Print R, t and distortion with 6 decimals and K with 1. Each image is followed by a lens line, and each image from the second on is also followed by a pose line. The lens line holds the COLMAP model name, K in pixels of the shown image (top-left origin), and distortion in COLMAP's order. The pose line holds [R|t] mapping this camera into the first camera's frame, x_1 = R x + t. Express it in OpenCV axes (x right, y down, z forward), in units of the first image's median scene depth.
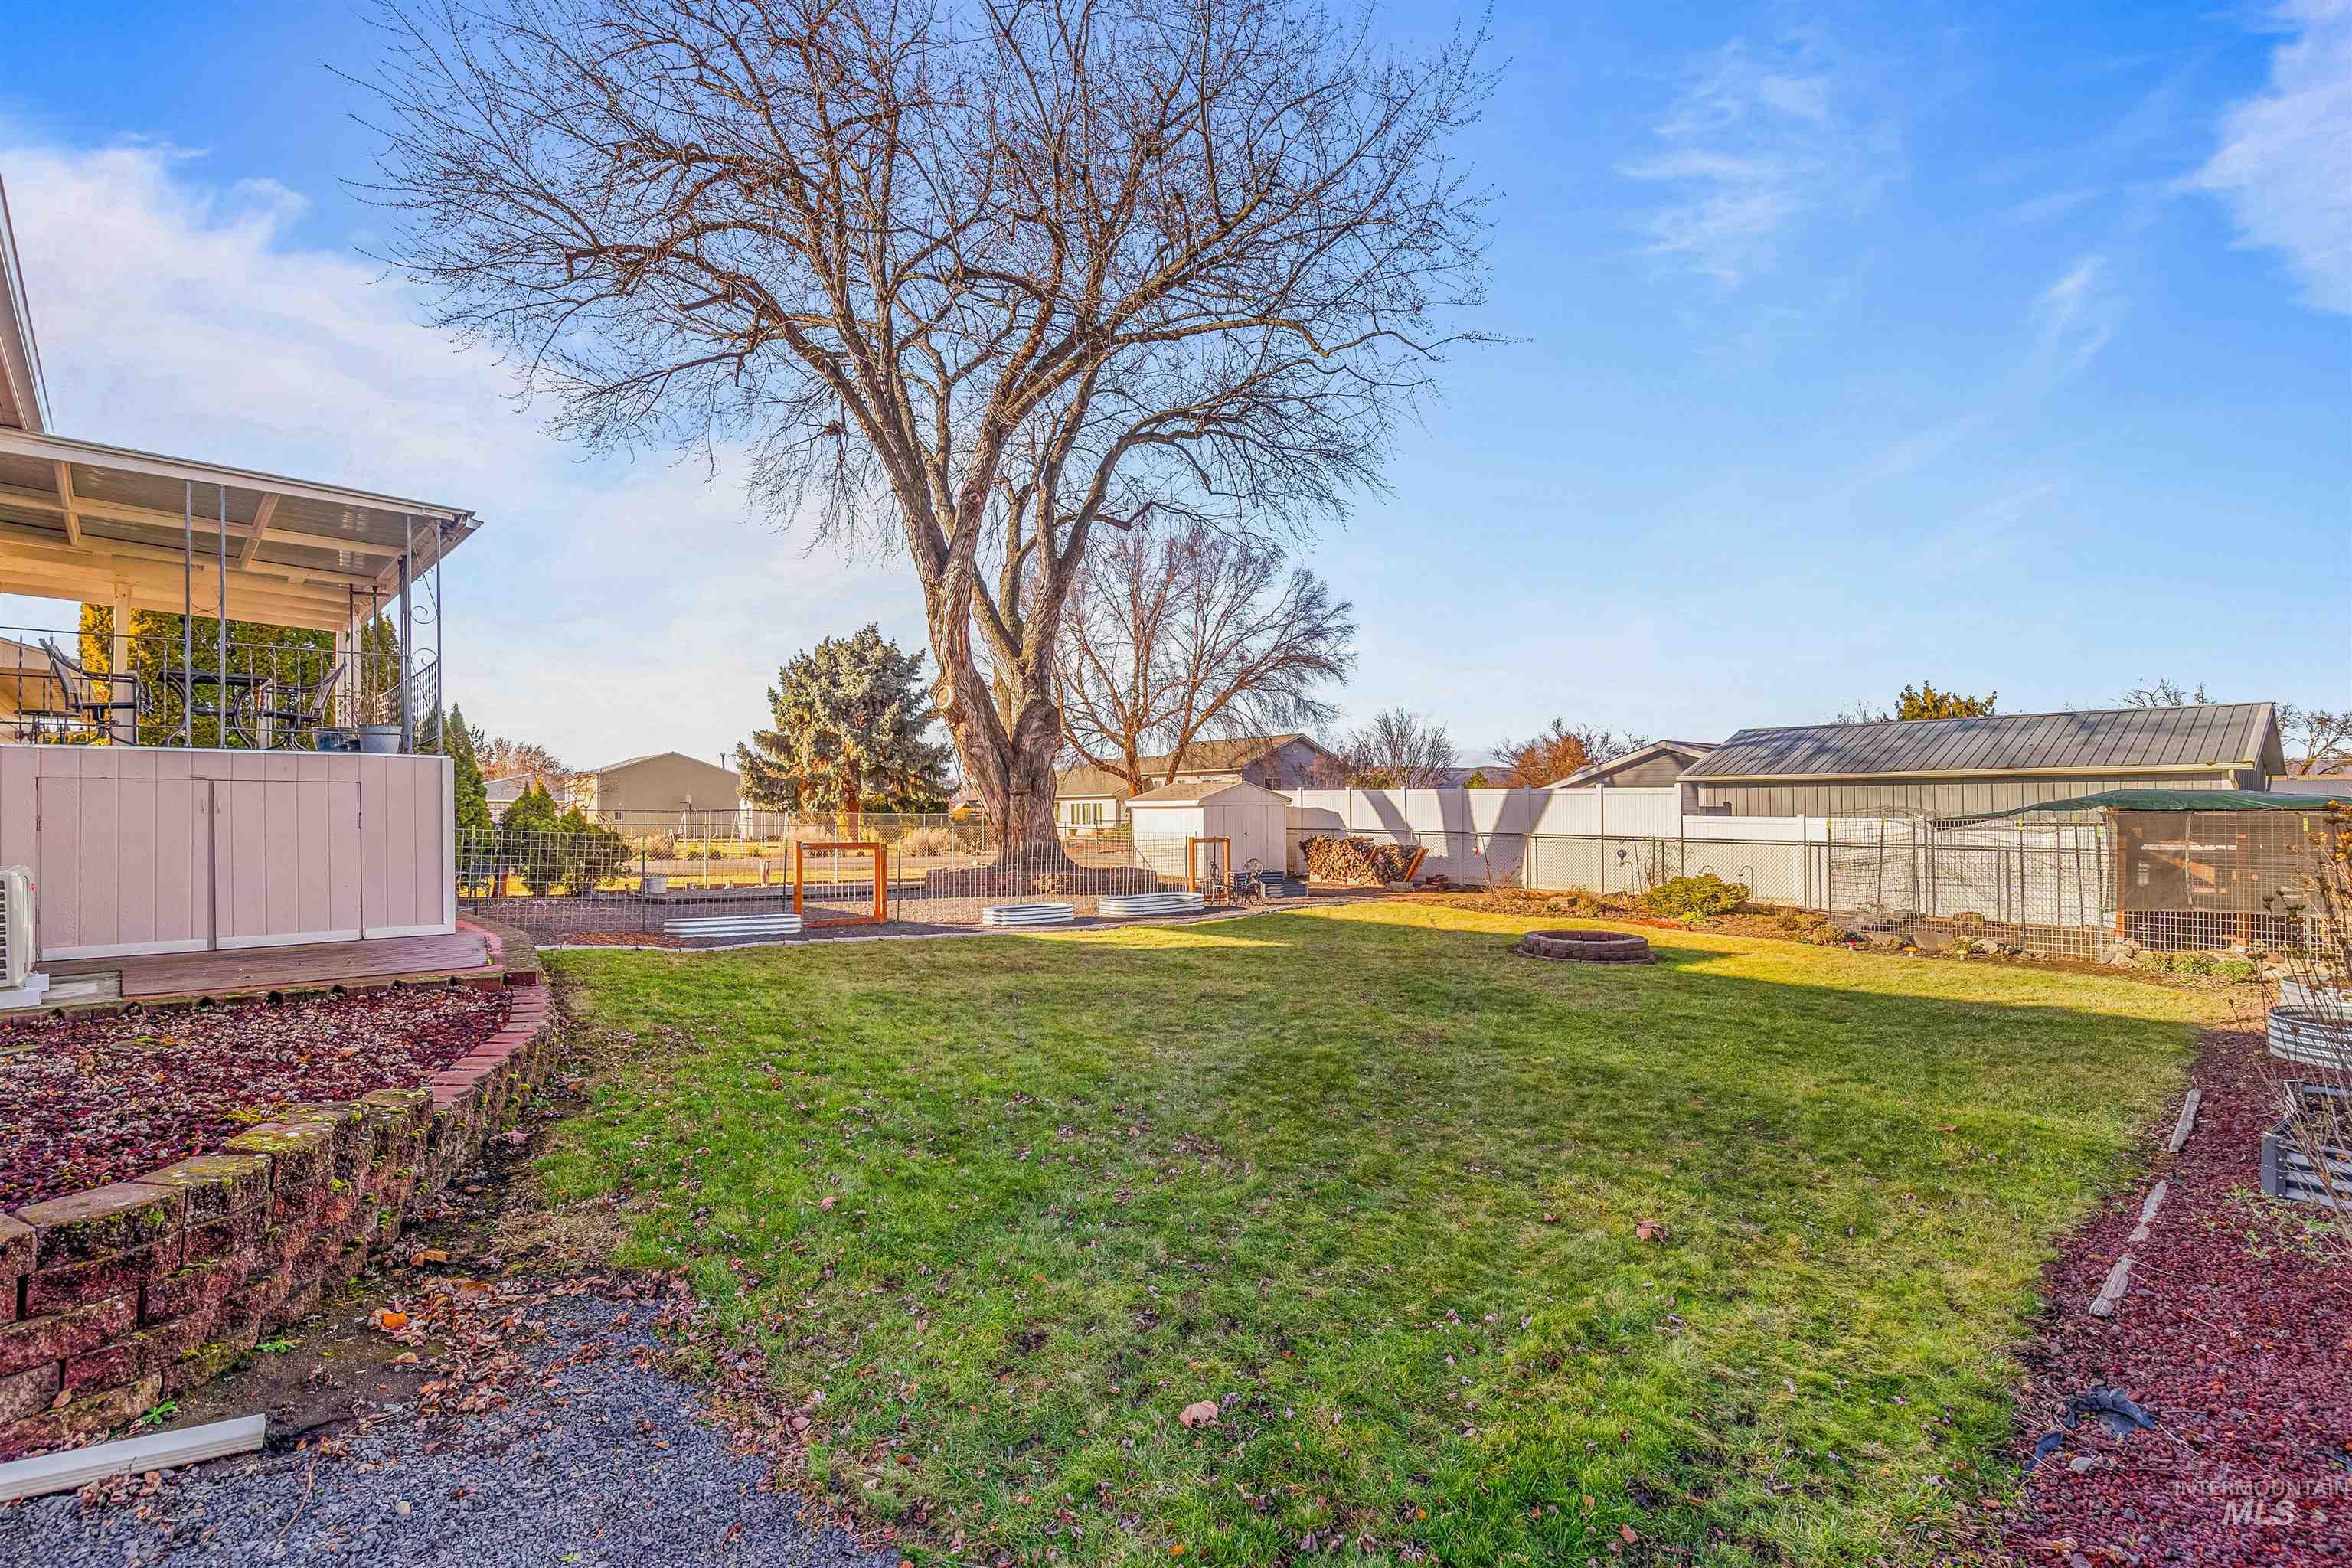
lens RADIAL K [[1057.6, 0, 1161.1], [0, 1057.6, 792.1], [0, 0, 1]] dist [-0.005954, 0.003180]
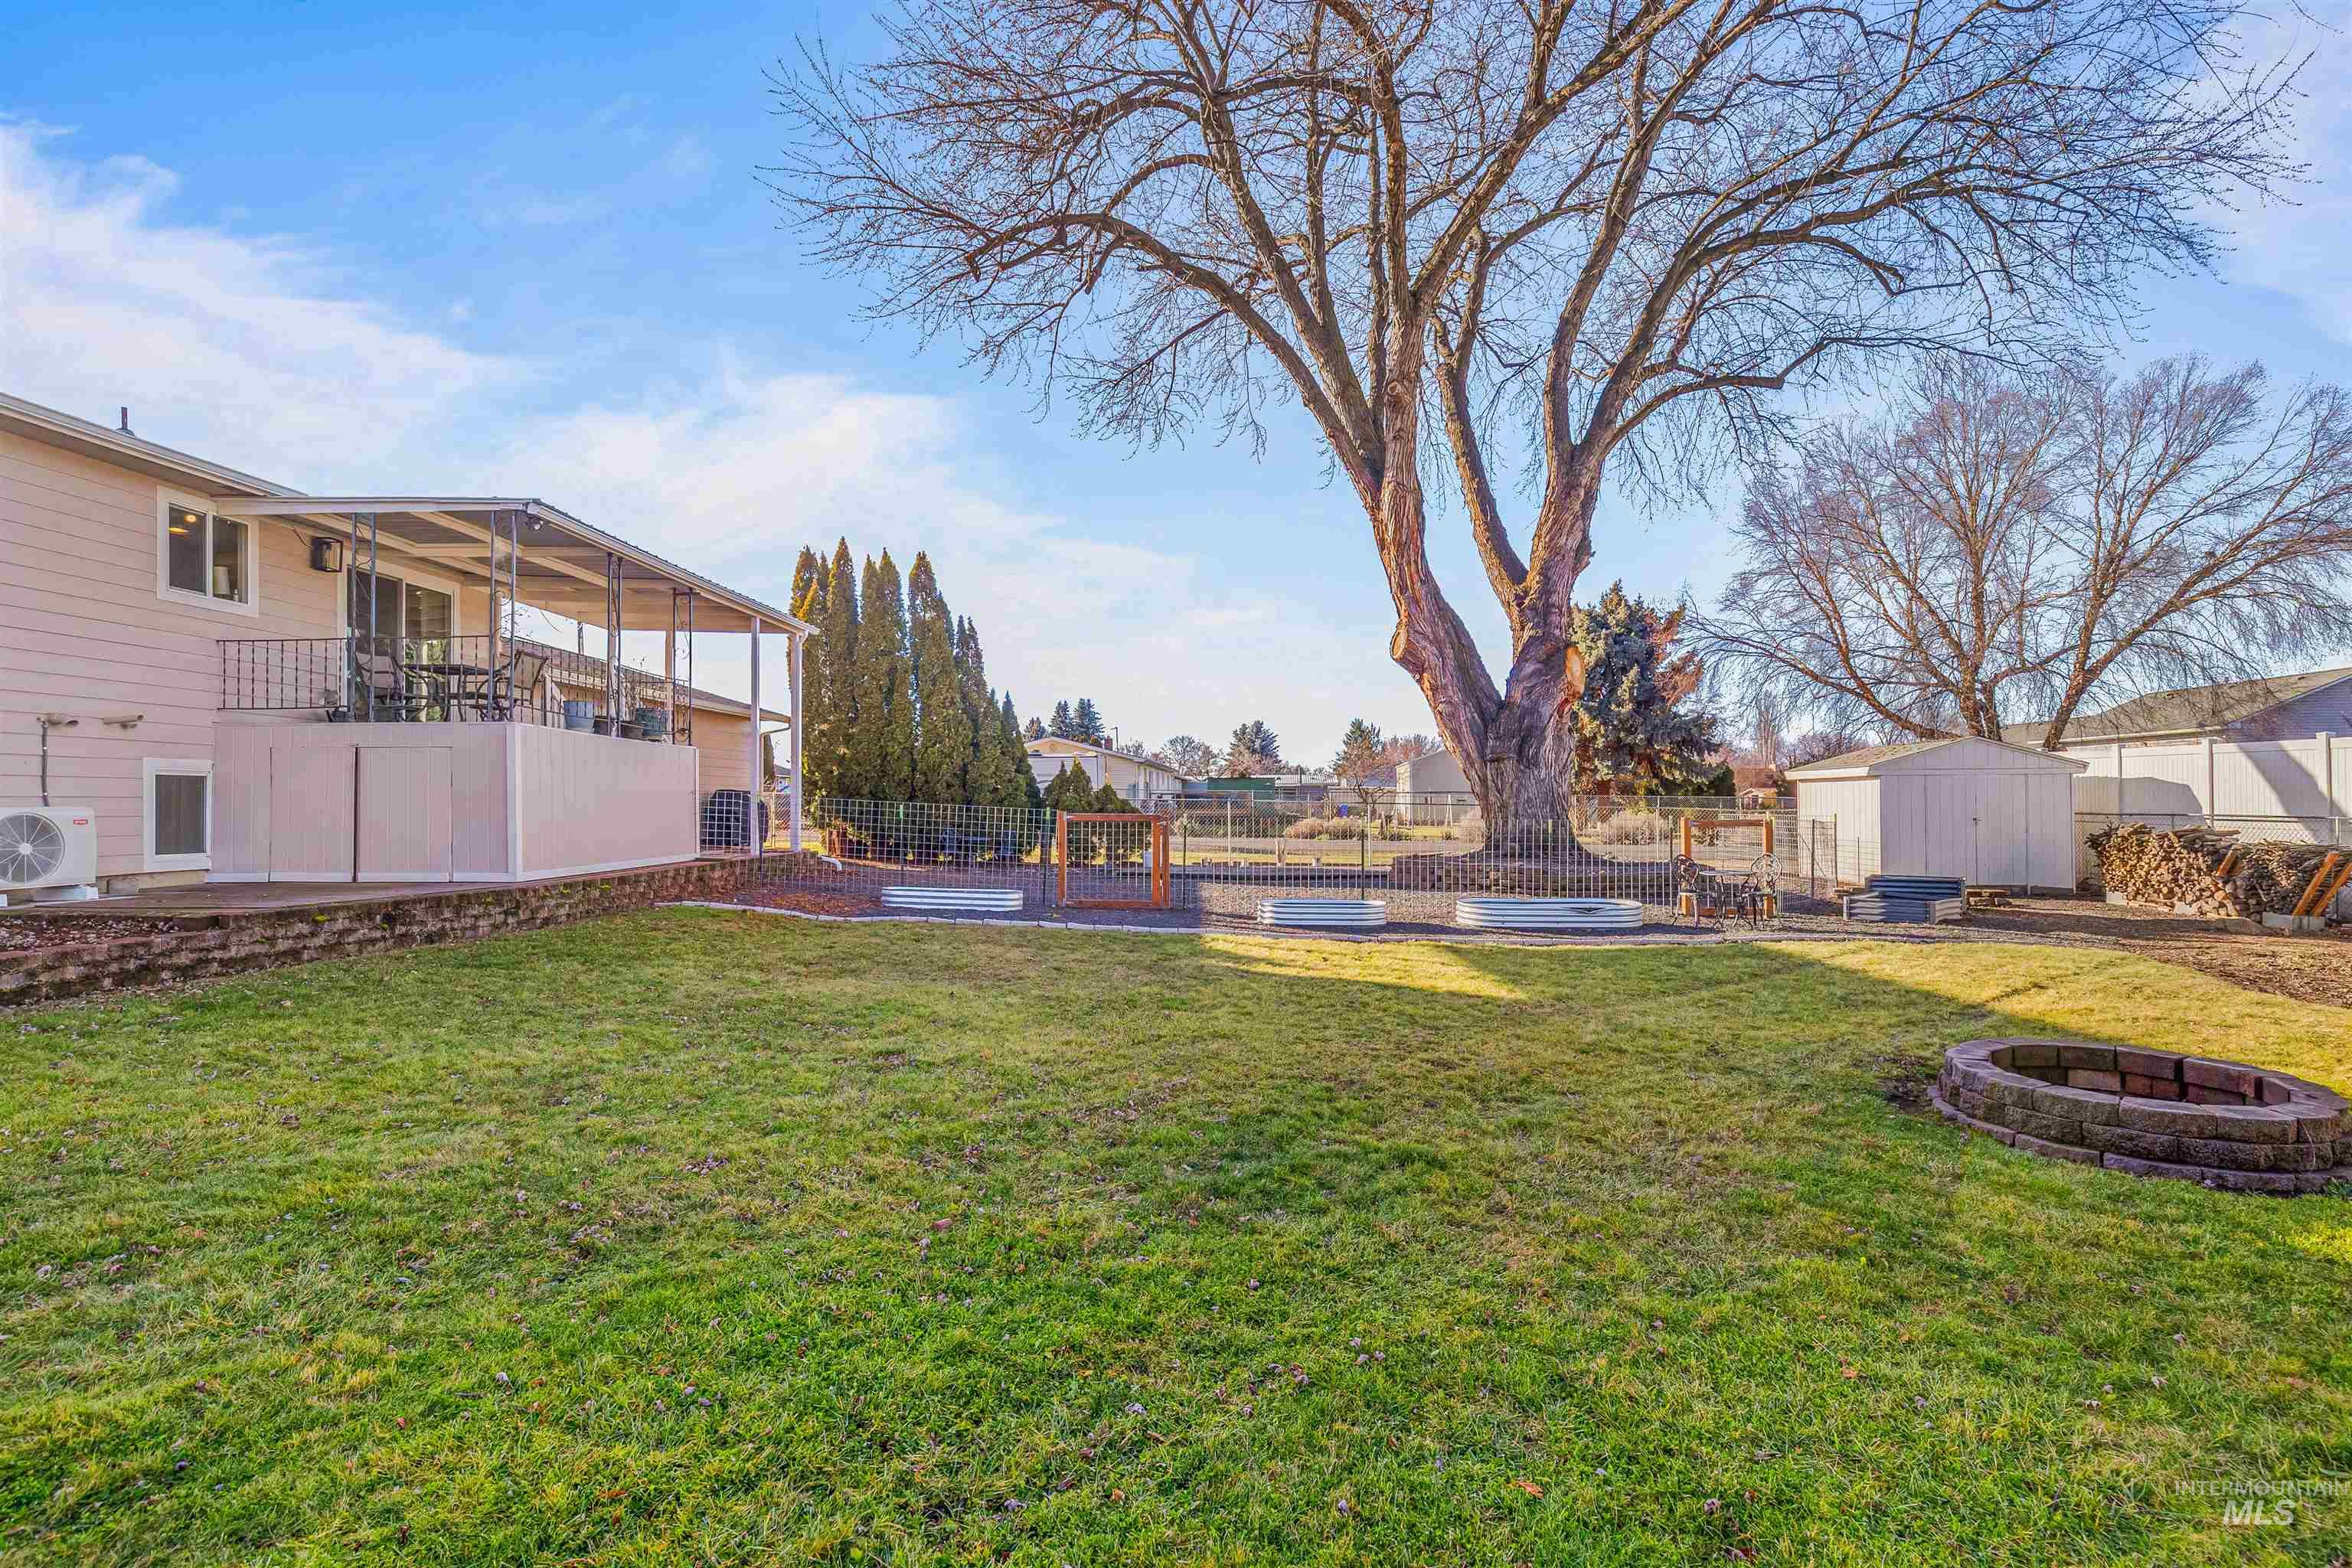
lens RADIAL K [[1057.6, 0, 1213.6], [0, 1057.6, 787.3], [0, 0, 1]] dist [-0.005954, 0.003180]
pose [[0.708536, -0.008190, -0.705627, 0.195007], [0.012659, 0.999919, 0.001106, 0.013352], [0.705561, -0.009716, 0.708582, 0.229415]]
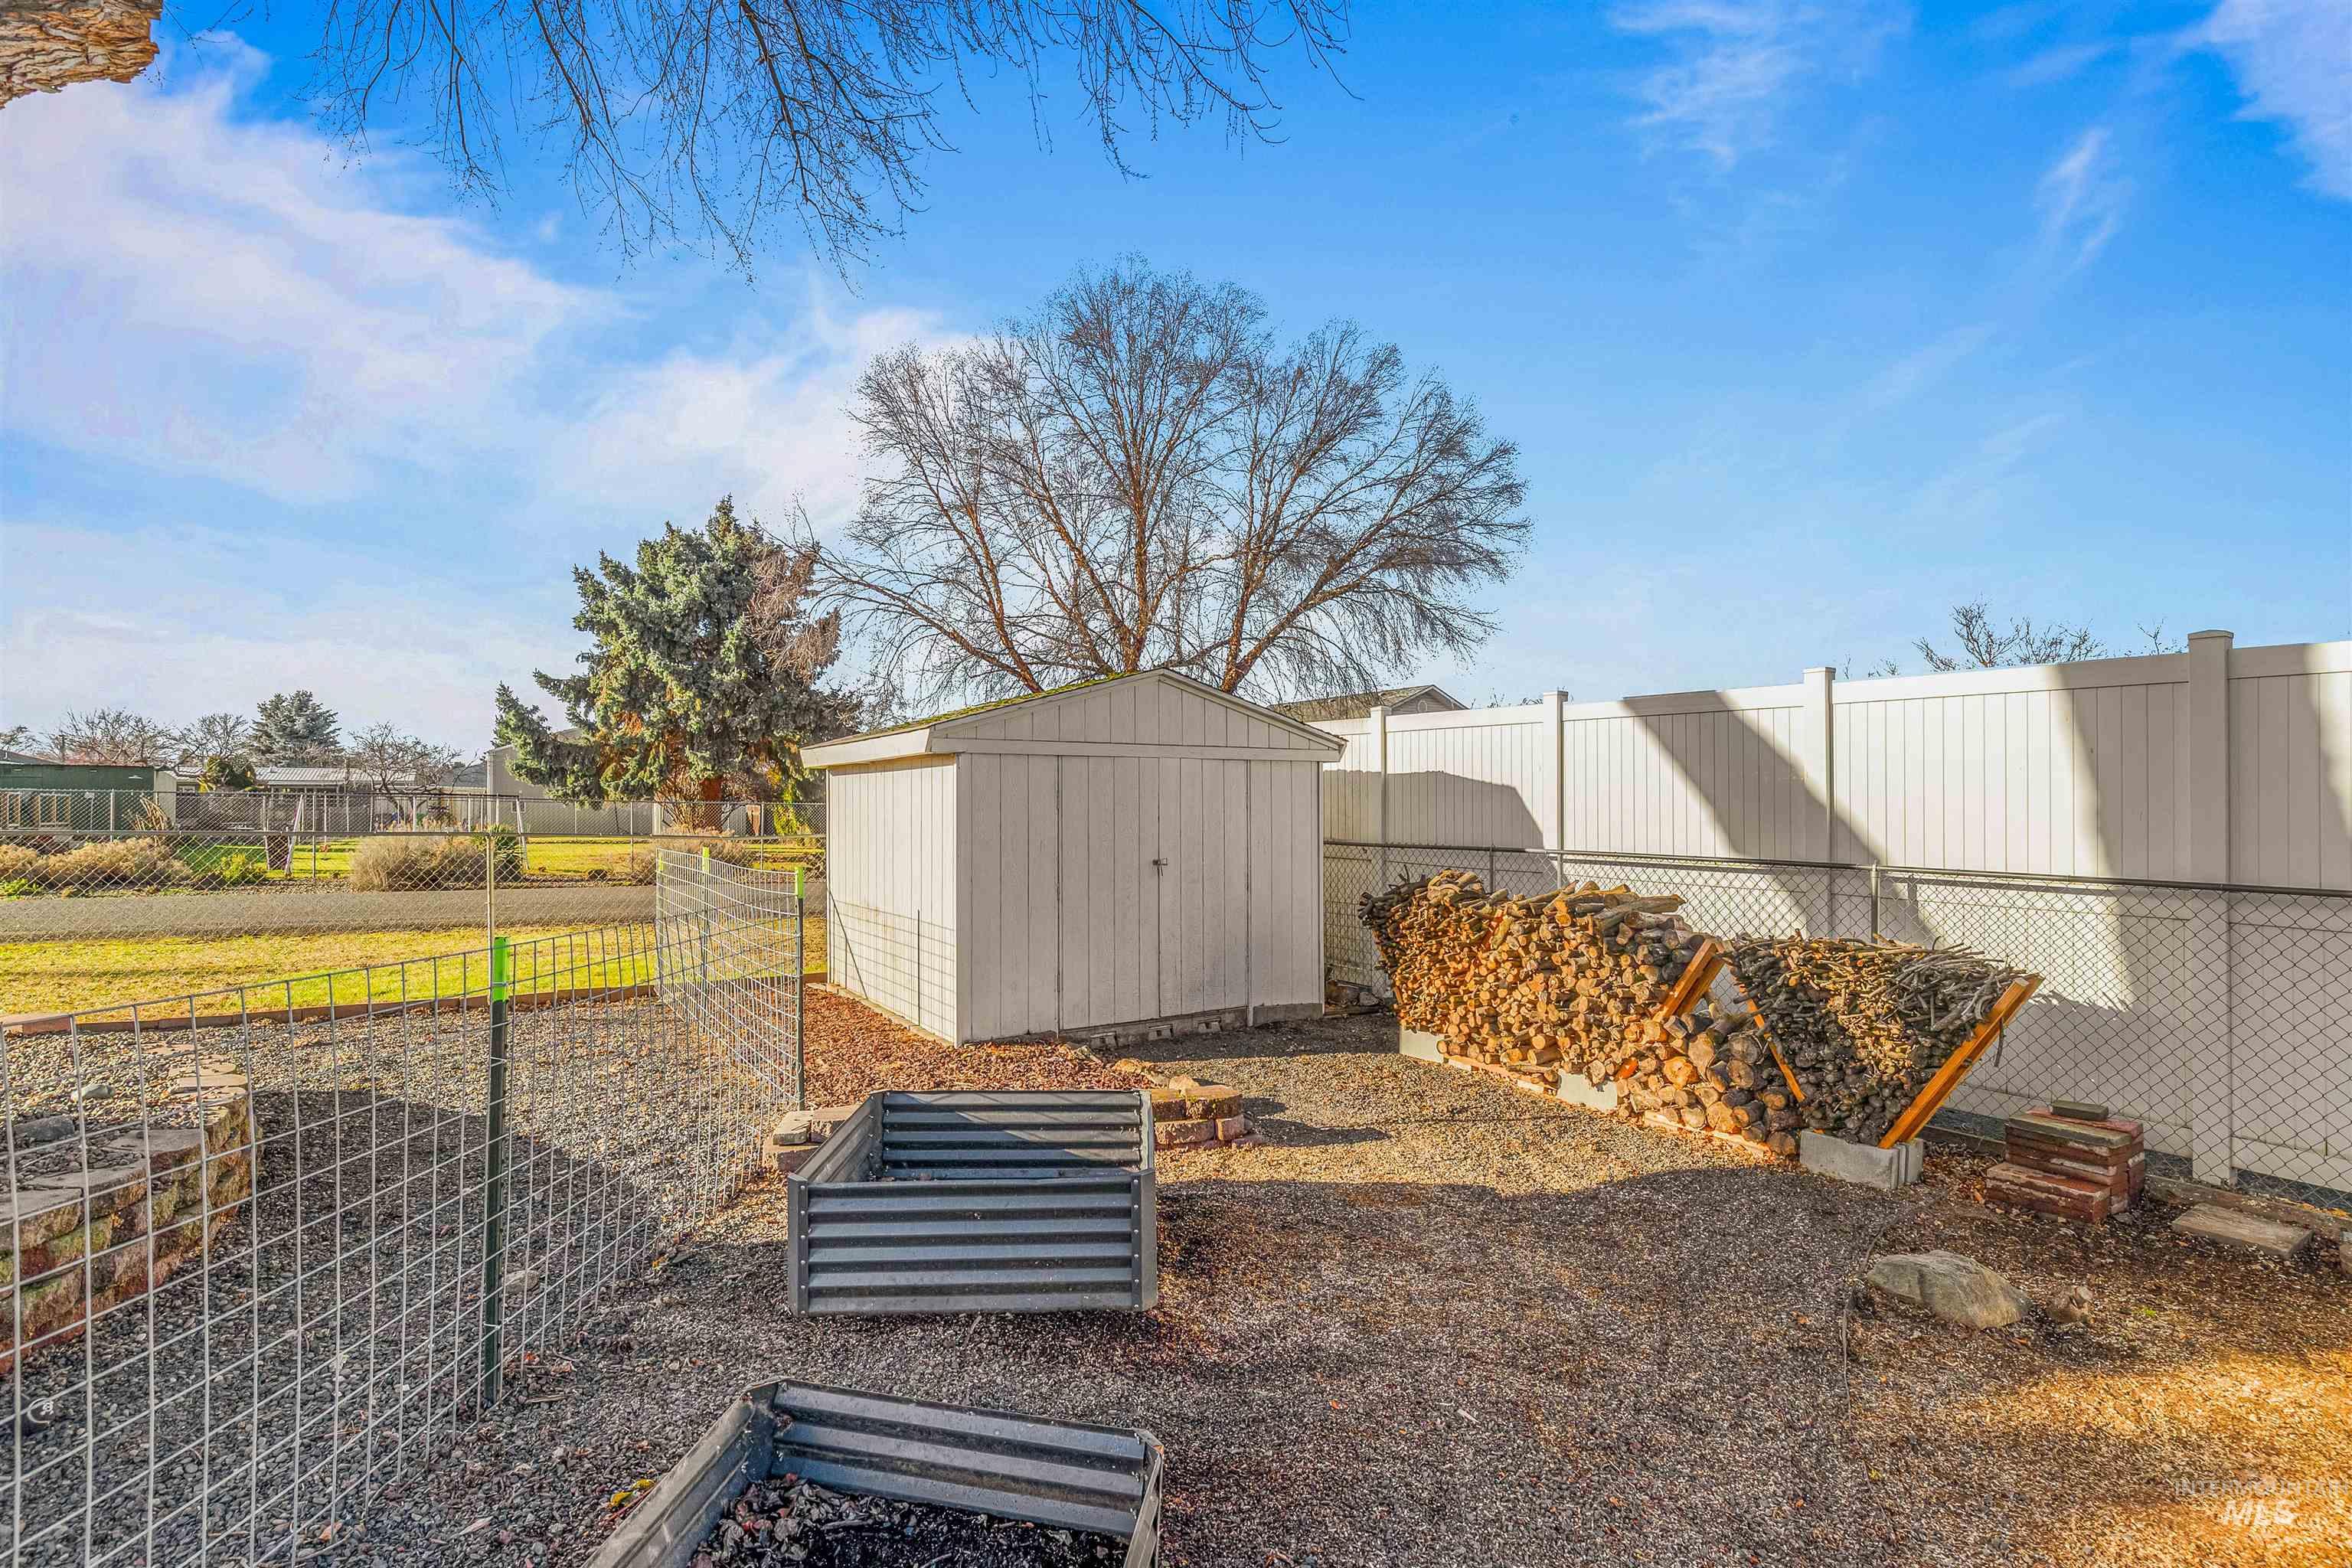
lens RADIAL K [[1057.6, 0, 1154.6], [0, 1057.6, 805.7], [0, 0, 1]] dist [-0.005954, 0.003180]
pose [[0.991090, 0.004735, -0.133107, 0.110920], [-0.002471, 0.999850, 0.017171, 0.019493], [0.133168, -0.016689, 0.990953, 0.710788]]
